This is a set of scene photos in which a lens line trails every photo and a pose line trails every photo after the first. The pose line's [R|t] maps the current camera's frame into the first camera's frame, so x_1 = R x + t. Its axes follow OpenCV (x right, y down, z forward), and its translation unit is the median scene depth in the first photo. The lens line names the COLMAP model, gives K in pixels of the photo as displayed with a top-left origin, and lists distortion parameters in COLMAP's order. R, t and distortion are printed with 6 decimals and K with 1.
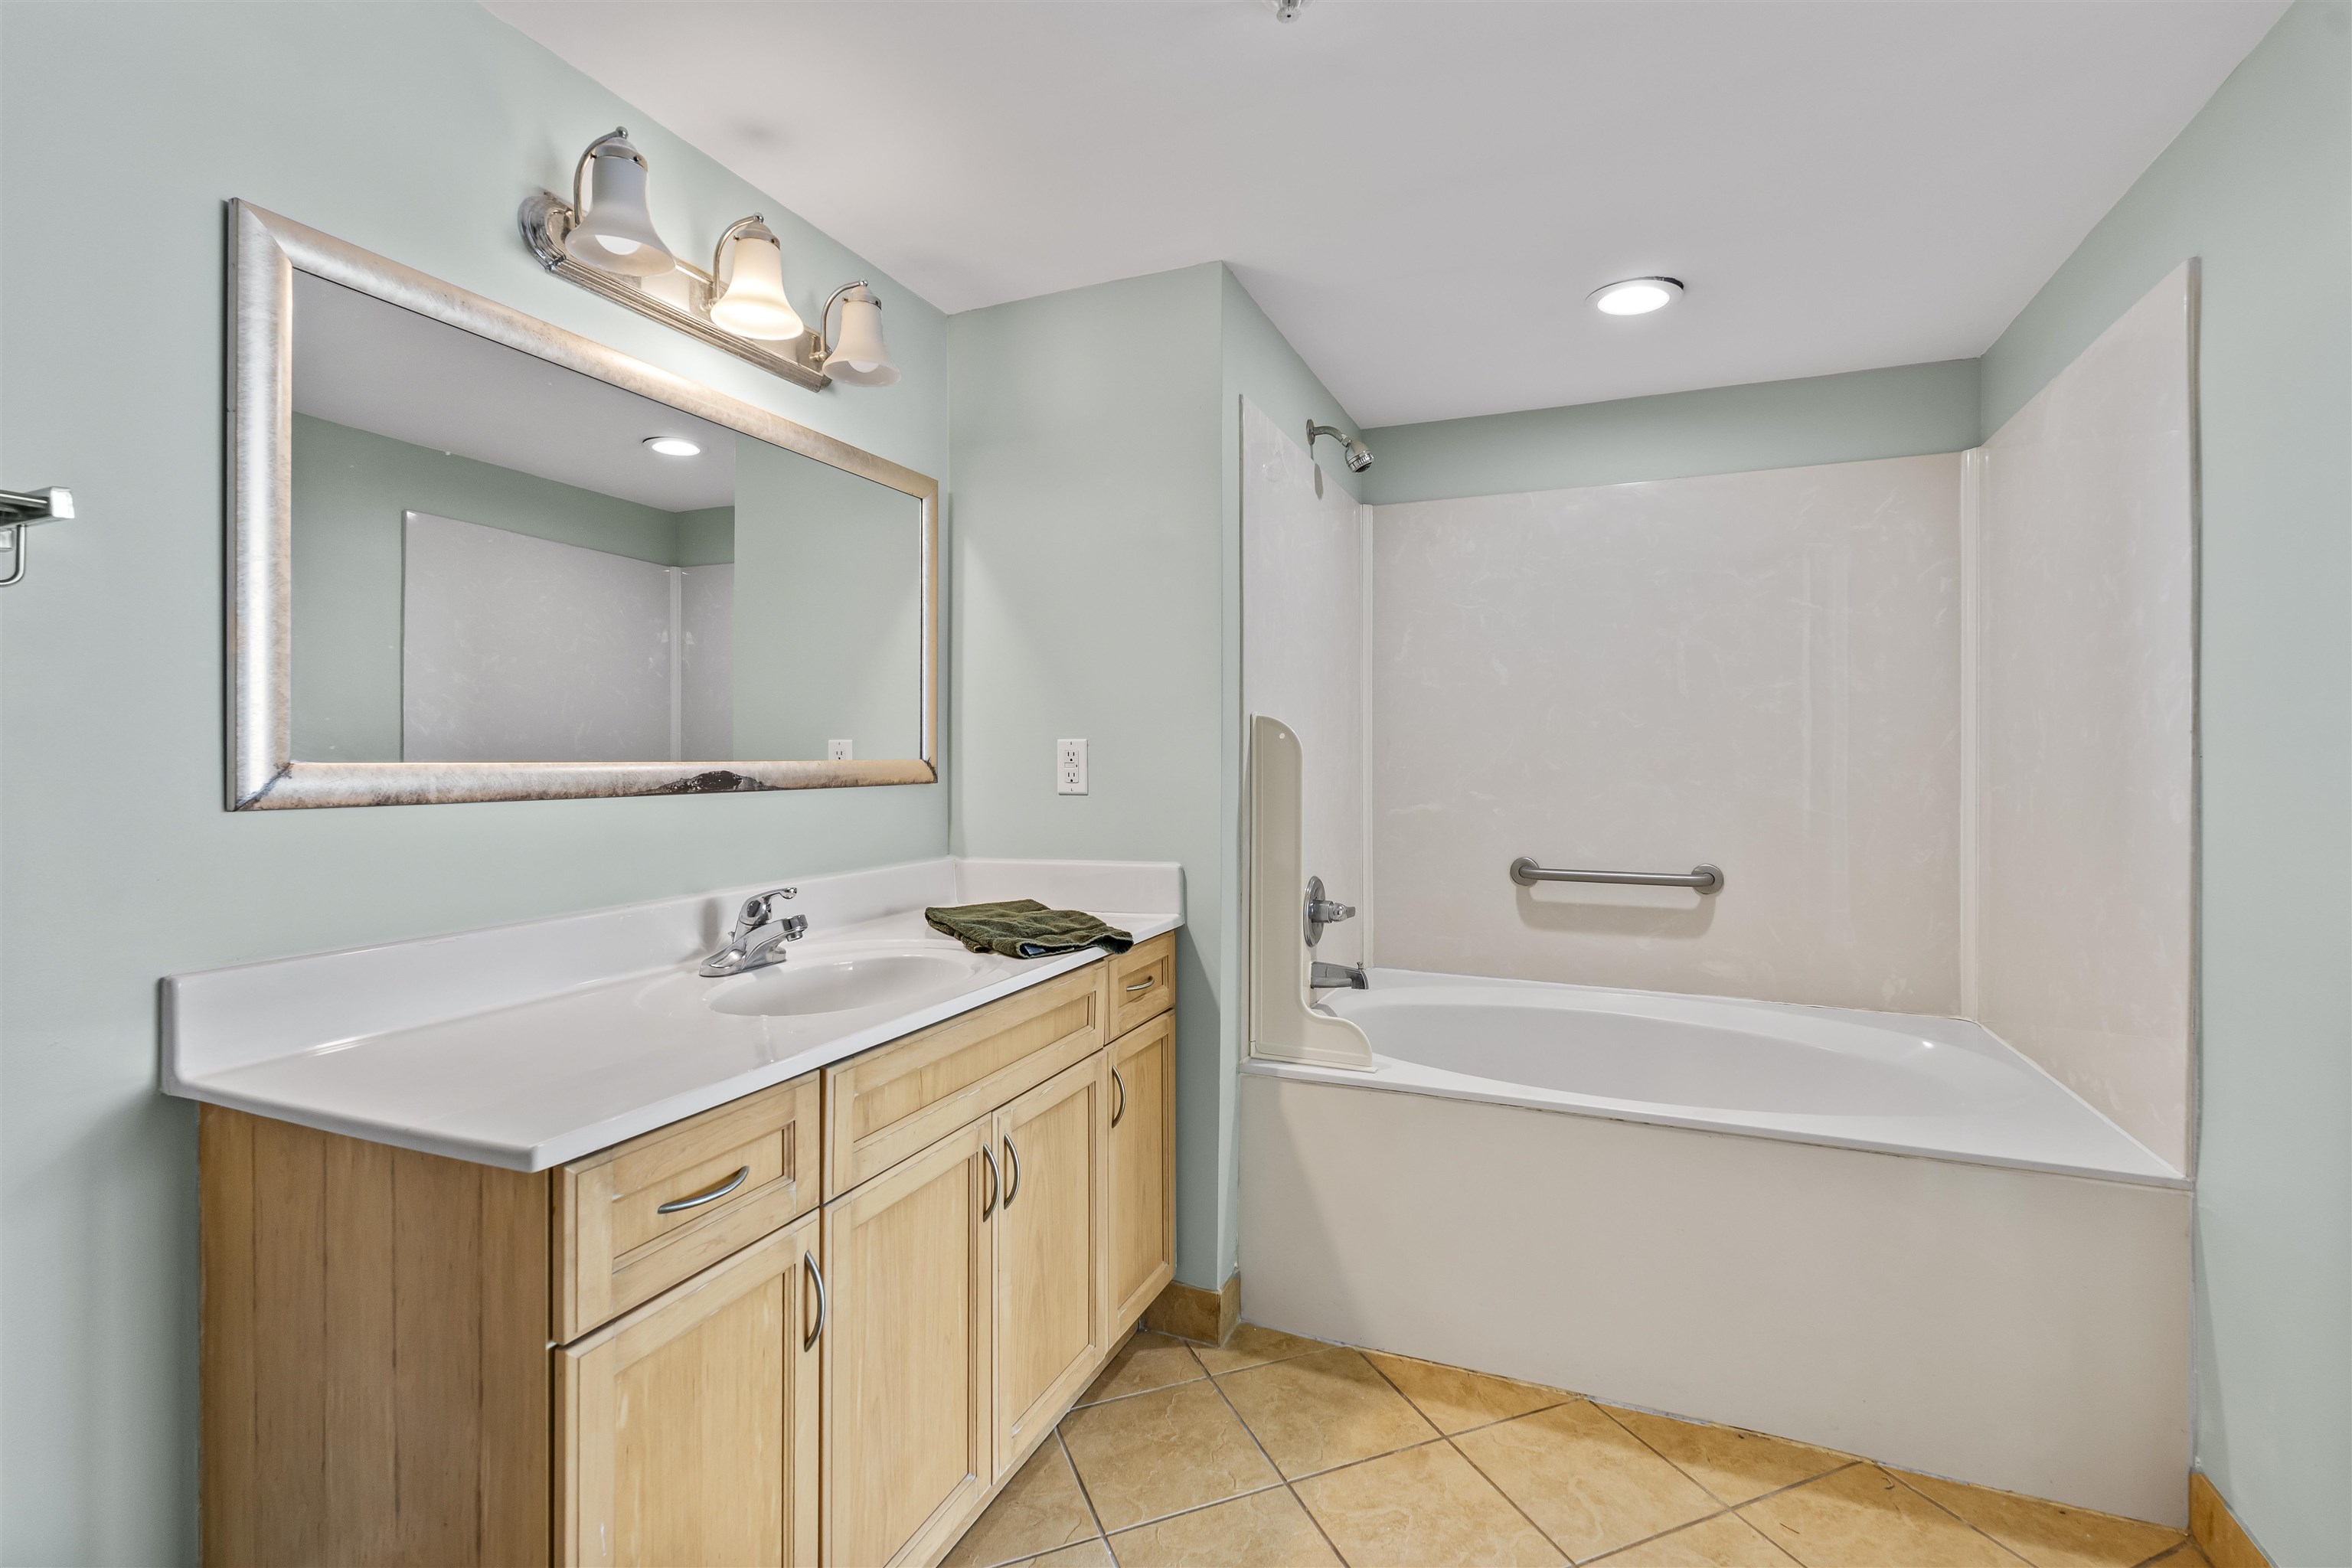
lens RADIAL K [[1052.0, 0, 1168.6], [0, 1052.0, 750.2], [0, 0, 1]] dist [-0.005561, 0.000405]
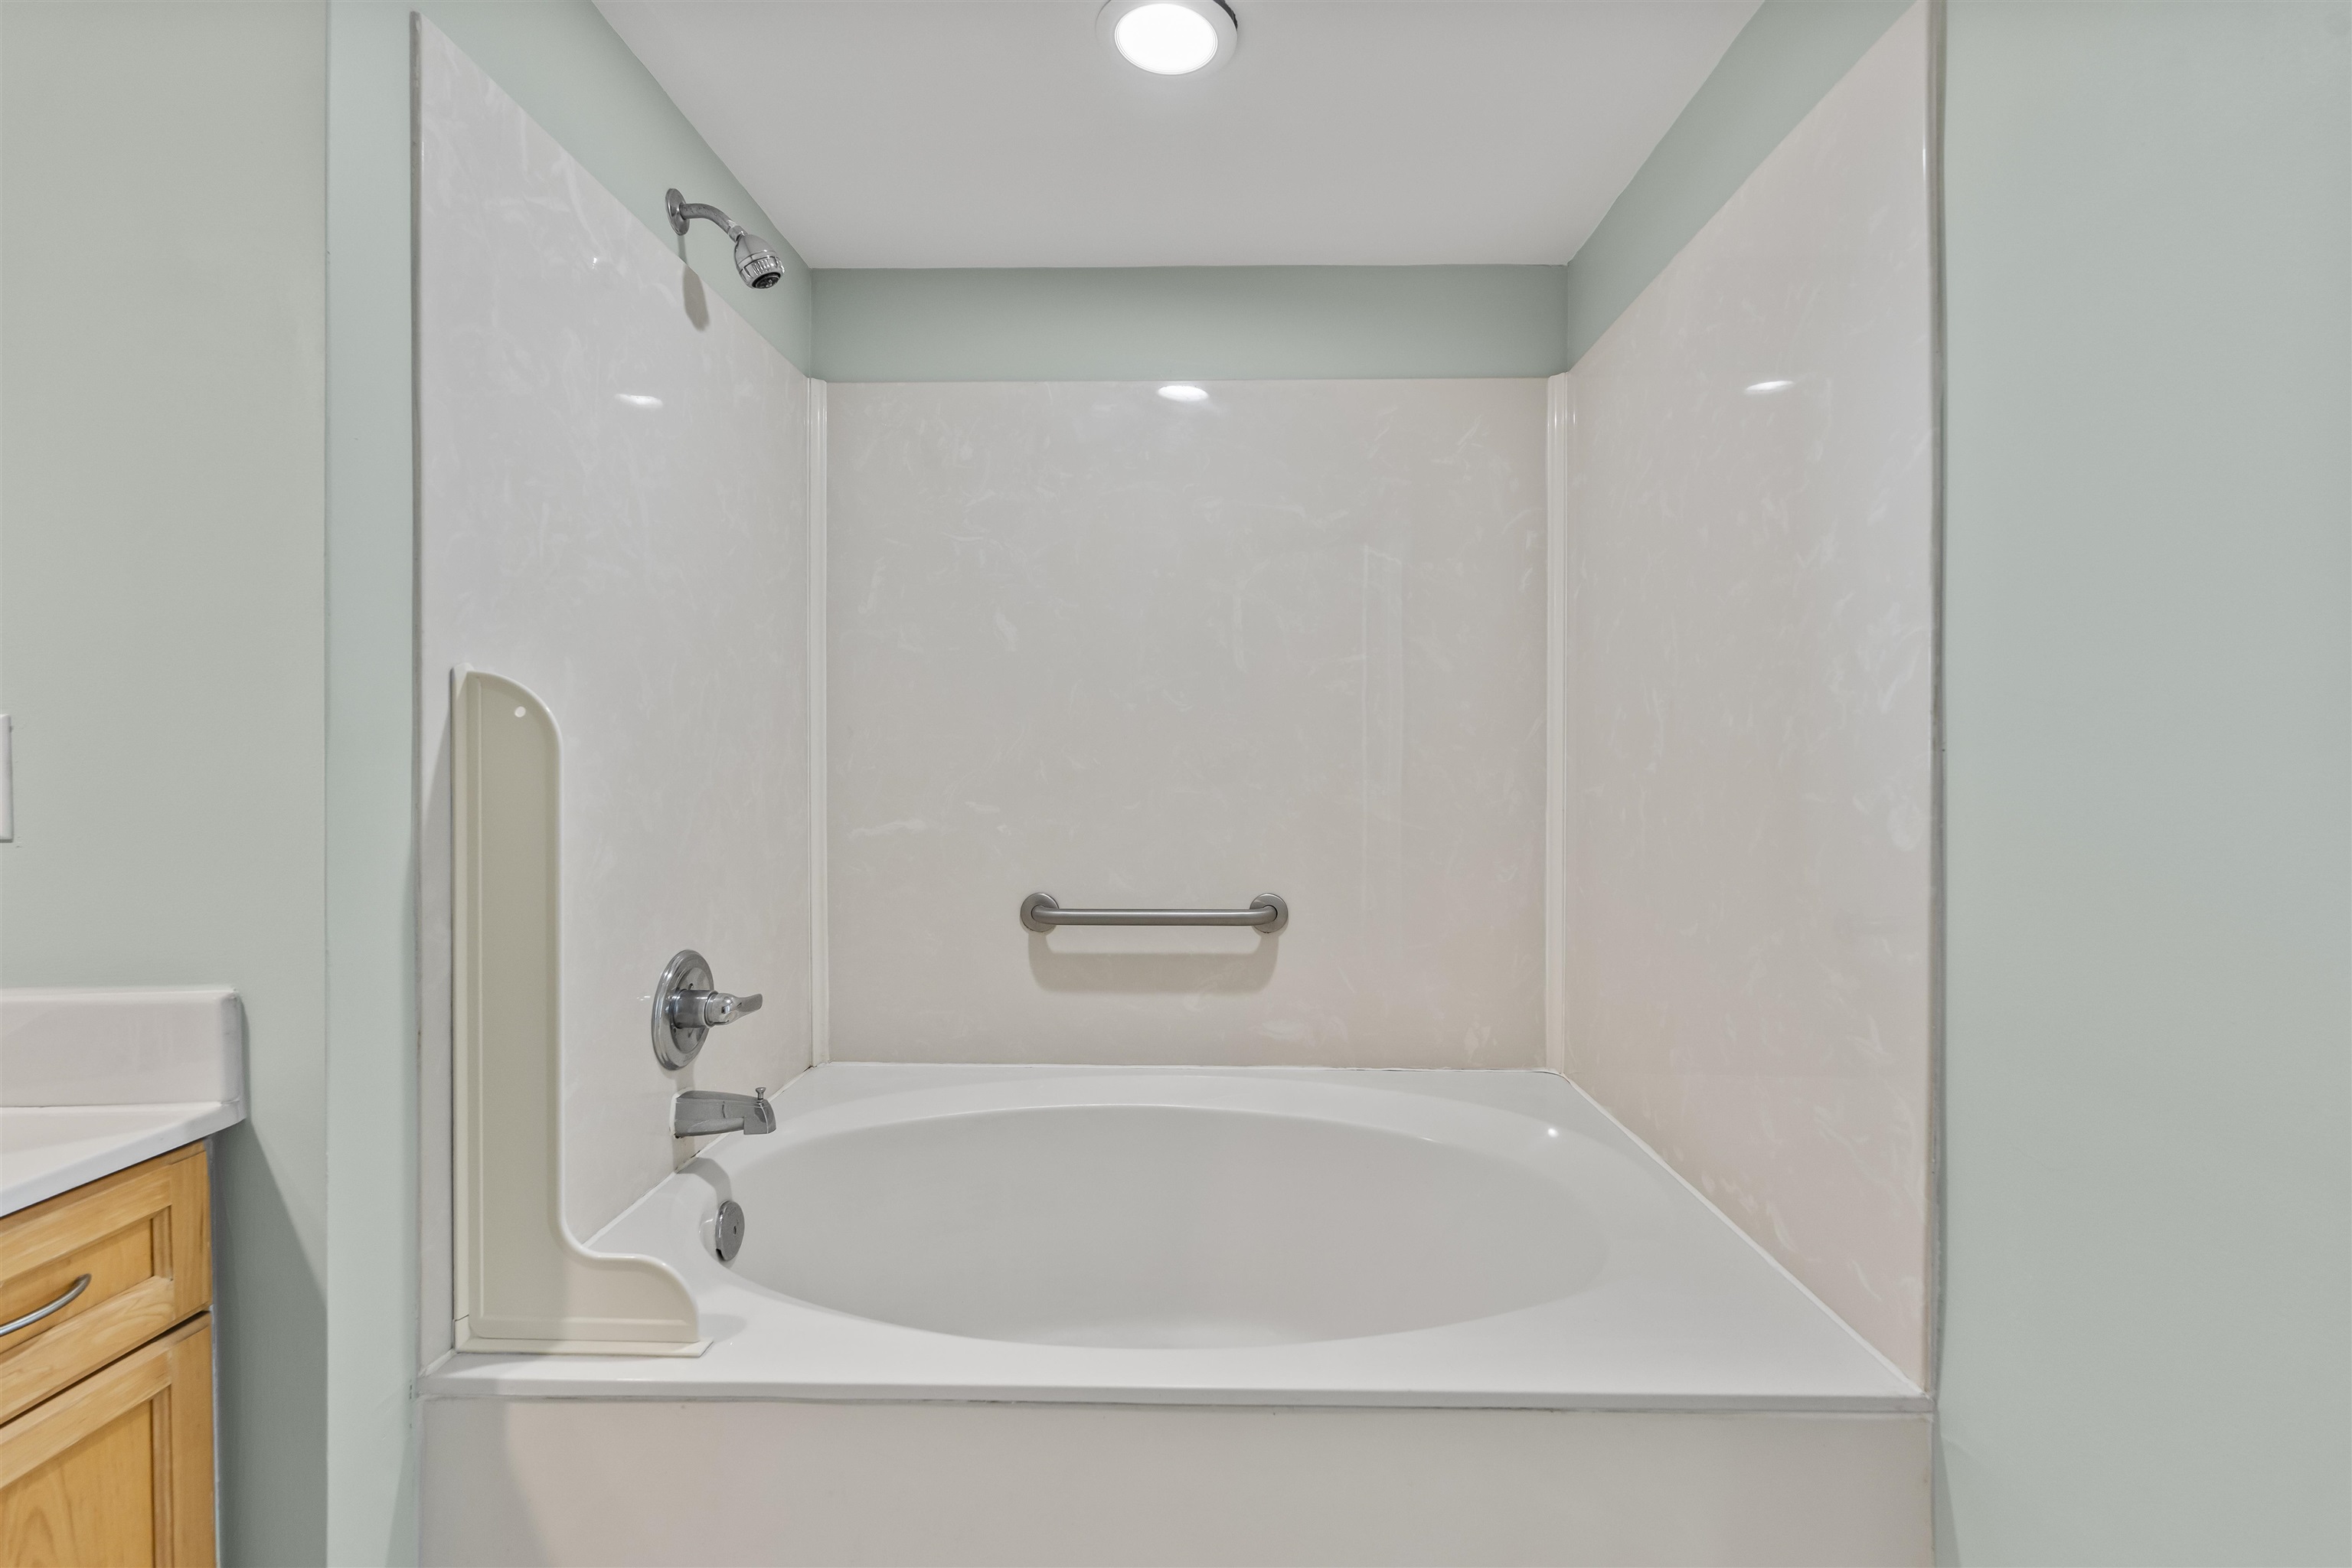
lens RADIAL K [[1052.0, 0, 1168.6], [0, 1052.0, 750.2], [0, 0, 1]] dist [-0.005561, 0.000405]
pose [[0.929026, -0.001410, 0.370011, 0.178641], [-0.000285, 0.999990, 0.004526, 0.002069], [-0.370013, -0.004310, 0.929016, 0.348617]]
